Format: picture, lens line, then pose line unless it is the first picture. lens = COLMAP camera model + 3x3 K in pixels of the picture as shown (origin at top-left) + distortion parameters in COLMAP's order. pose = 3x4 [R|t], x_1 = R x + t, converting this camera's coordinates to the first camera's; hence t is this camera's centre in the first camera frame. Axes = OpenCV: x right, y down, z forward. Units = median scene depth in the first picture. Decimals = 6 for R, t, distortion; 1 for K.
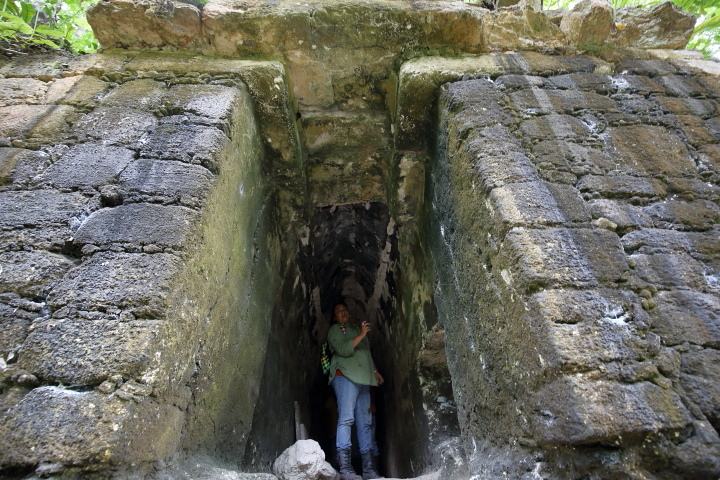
lens RADIAL K [[336.1, 0, 370.8], [0, 336.1, 230.2], [0, 0, 1]] dist [-0.018663, -0.000357]
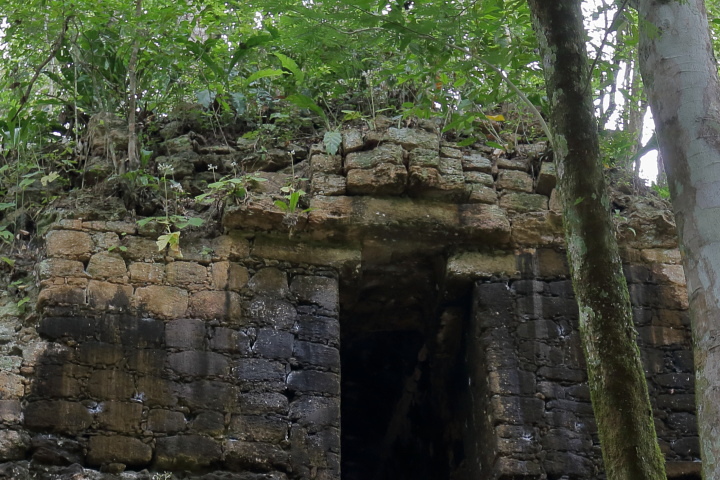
lens RADIAL K [[1948.2, 0, 360.0], [0, 1948.2, 240.0], [0, 0, 1]] dist [-0.065512, -0.761058]
pose [[0.994859, 0.071284, 0.071930, -0.905839], [-0.075278, 0.995676, 0.054430, -1.053745], [-0.067739, -0.059565, 0.995923, -7.374608]]
